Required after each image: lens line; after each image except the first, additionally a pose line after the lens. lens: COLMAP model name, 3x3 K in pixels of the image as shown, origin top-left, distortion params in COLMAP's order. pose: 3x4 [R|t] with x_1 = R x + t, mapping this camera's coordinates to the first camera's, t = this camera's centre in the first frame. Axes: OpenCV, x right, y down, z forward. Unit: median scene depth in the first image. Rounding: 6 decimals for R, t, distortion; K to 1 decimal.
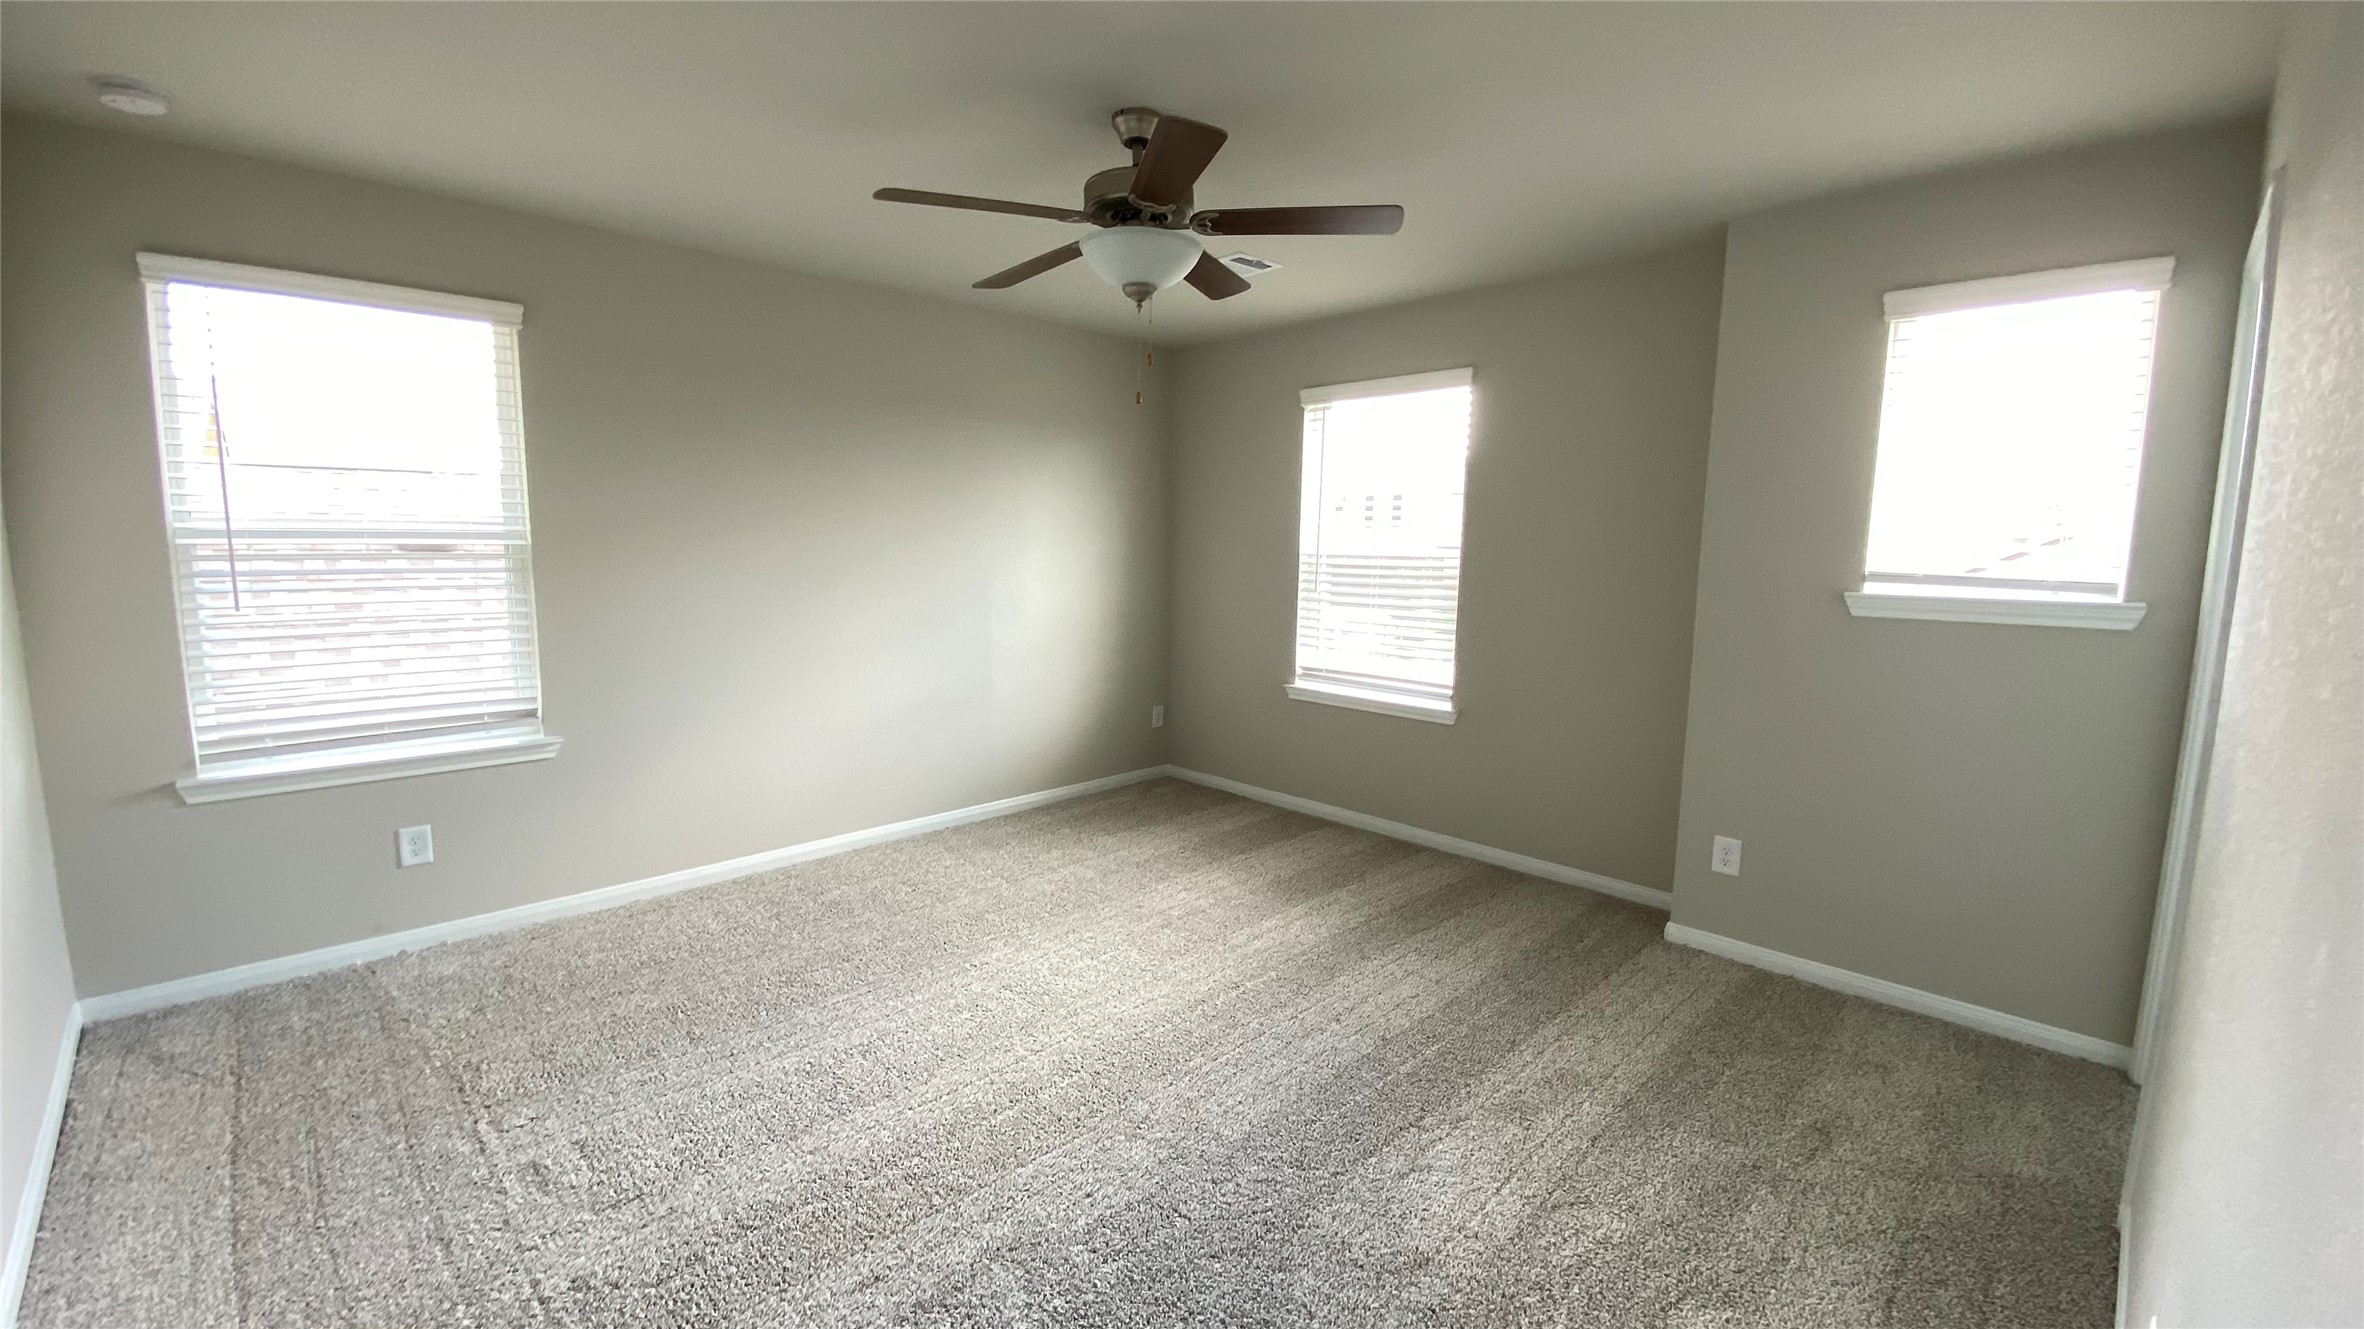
lens RADIAL K [[944.8, 0, 1177.7], [0, 944.8, 677.0], [0, 0, 1]] dist [0.000554, -0.006558]
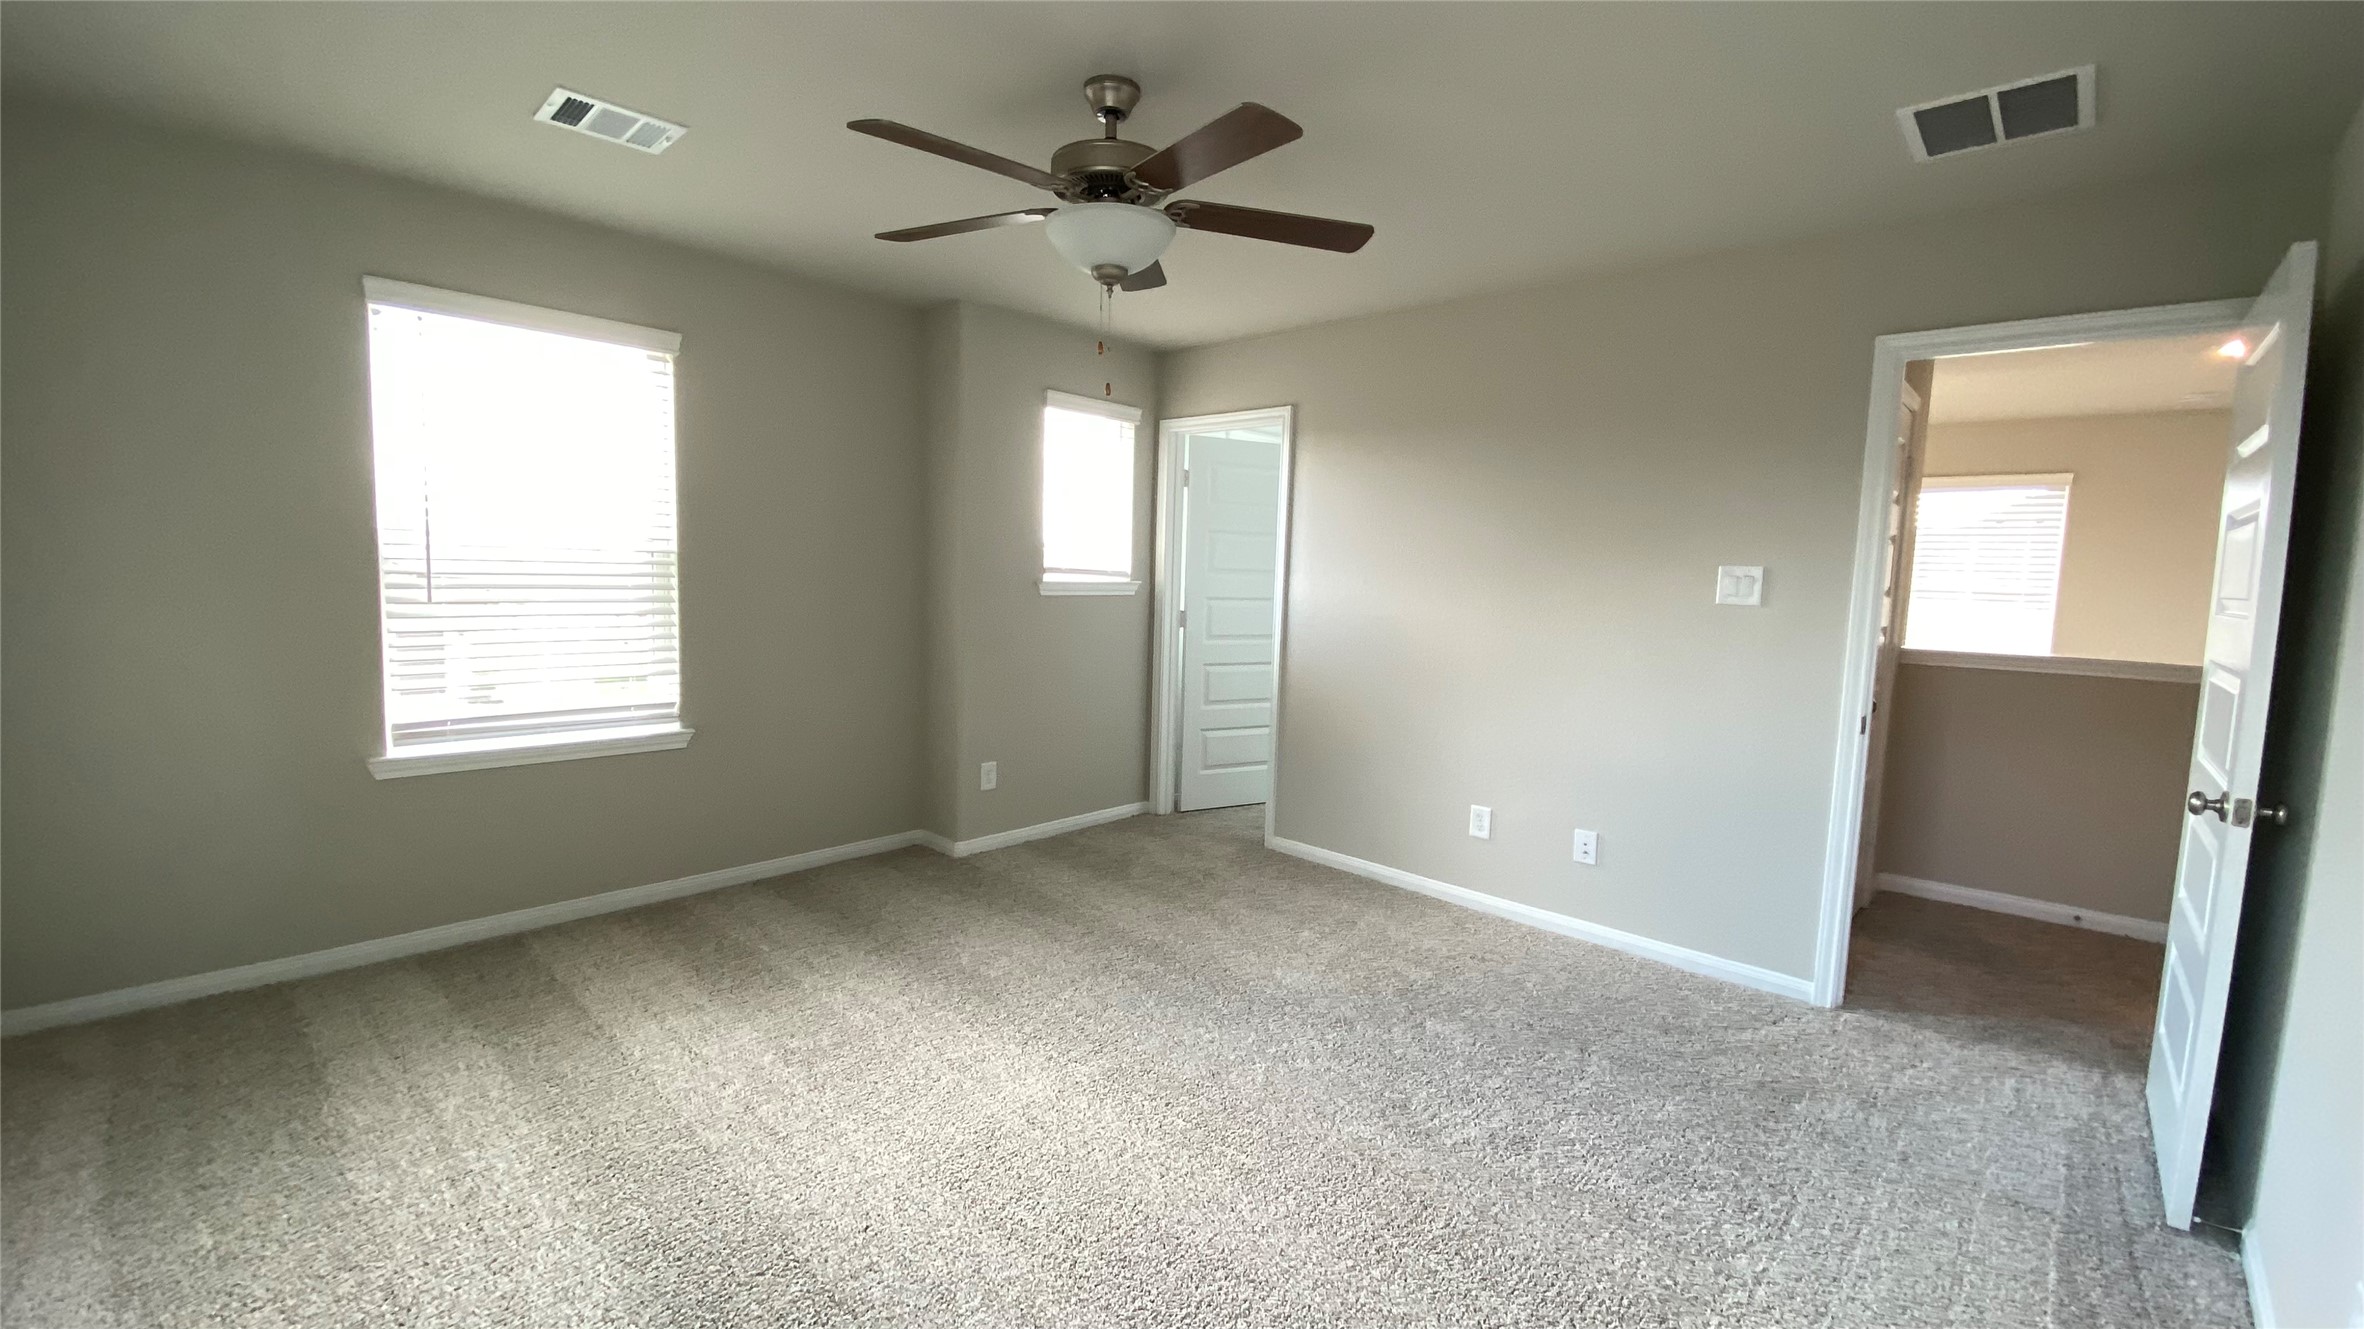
lens RADIAL K [[944.8, 0, 1183.0], [0, 944.8, 664.6], [0, 0, 1]] dist [0.000554, -0.006558]
pose [[-0.064407, -0.108061, 0.992056, -0.586692], [0.113944, 0.986822, 0.114889, -0.071106], [-0.991397, 0.120439, -0.051245, 0.588327]]
